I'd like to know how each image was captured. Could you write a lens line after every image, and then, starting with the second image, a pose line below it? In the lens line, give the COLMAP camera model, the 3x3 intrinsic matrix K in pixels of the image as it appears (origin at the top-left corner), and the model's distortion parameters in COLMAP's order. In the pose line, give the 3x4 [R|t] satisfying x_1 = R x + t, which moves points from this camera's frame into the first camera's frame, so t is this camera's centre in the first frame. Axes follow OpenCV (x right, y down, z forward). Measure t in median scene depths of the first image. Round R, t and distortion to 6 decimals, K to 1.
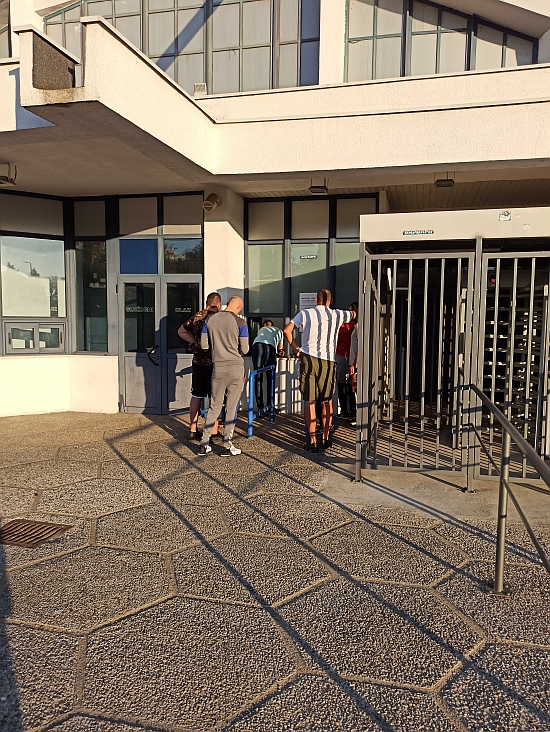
lens RADIAL K [[572.3, 0, 274.4], [0, 572.3, 368.3], [0, 0, 1]] dist [0.039492, -0.000526]
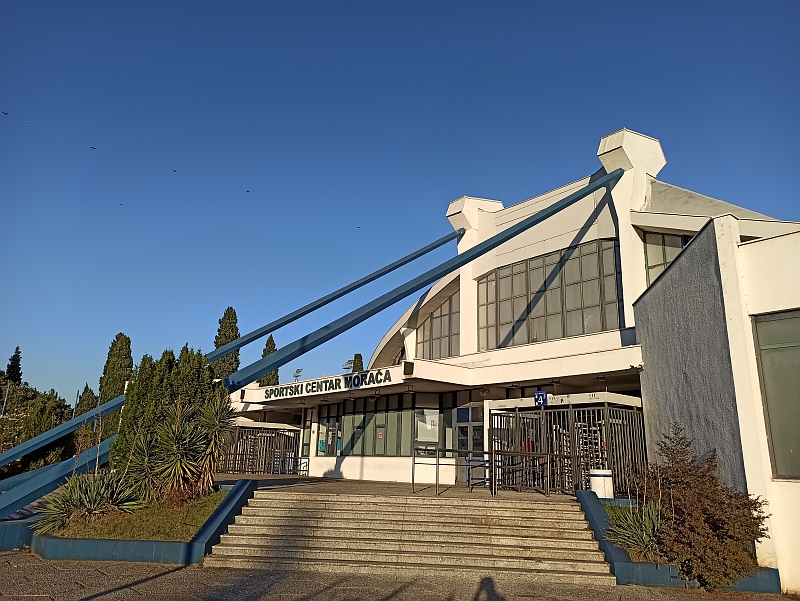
lens RADIAL K [[625.5, 0, 401.4], [0, 625.5, 299.9], [0, 0, 1]] dist [0.039492, -0.000526]
pose [[0.819703, -0.139650, -0.555504, 1.044995], [-0.068933, 0.938724, -0.337706, 0.247698], [0.568626, 0.315111, 0.759848, -1.251505]]
